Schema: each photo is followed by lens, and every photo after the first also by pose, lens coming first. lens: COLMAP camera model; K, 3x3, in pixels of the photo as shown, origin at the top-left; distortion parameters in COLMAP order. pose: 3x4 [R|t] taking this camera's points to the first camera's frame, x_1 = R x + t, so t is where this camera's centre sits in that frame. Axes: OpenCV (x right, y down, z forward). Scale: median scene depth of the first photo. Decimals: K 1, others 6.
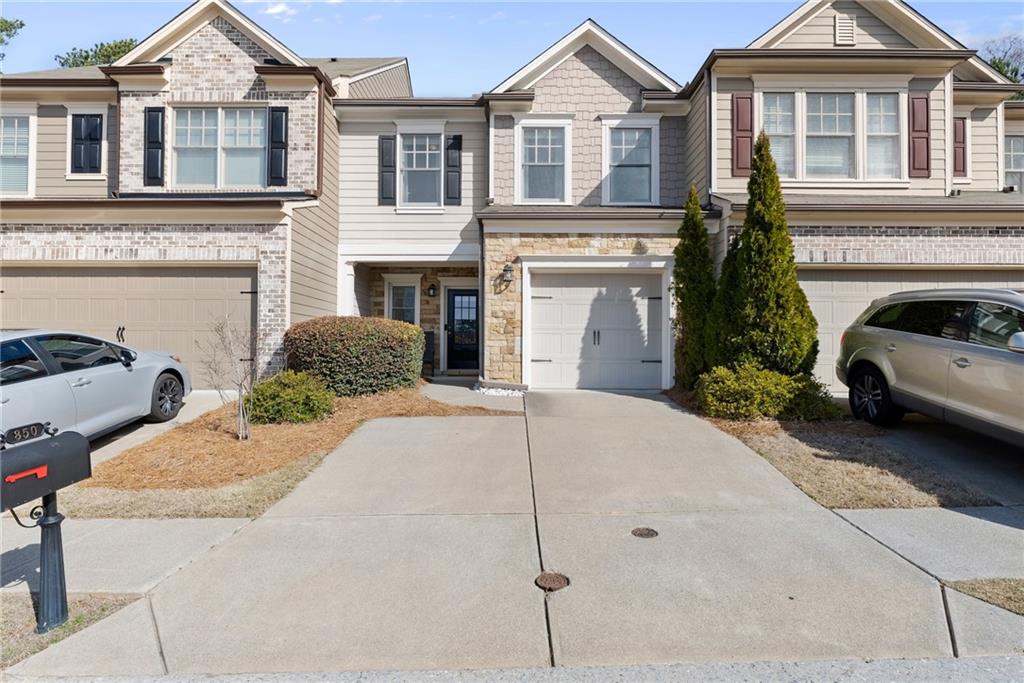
lens RADIAL K [[507.9, 0, 600.9], [0, 507.9, 337.8], [0, 0, 1]] dist [-0.001583, 0.000319]
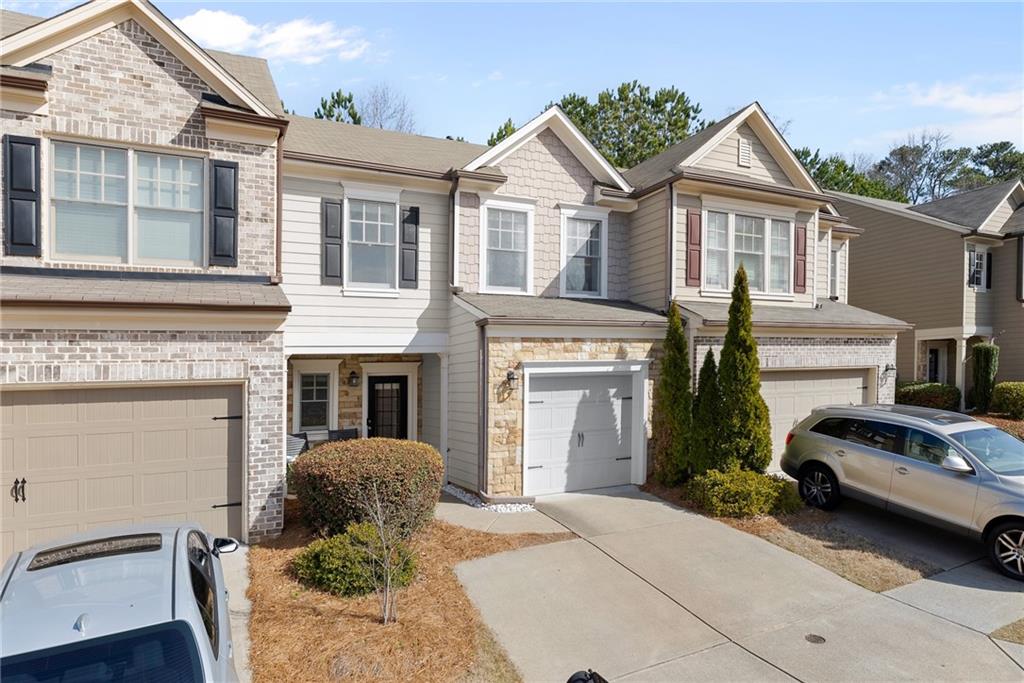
lens RADIAL K [[579.3, 0, 605.0], [0, 579.3, 379.7], [0, 0, 1]] dist [0.000643, -0.000426]
pose [[0.882769, -0.000398, 0.469807, -0.511077], [-0.014381, 0.999508, 0.027868, -0.153593], [-0.469587, -0.031358, 0.882329, -0.033128]]
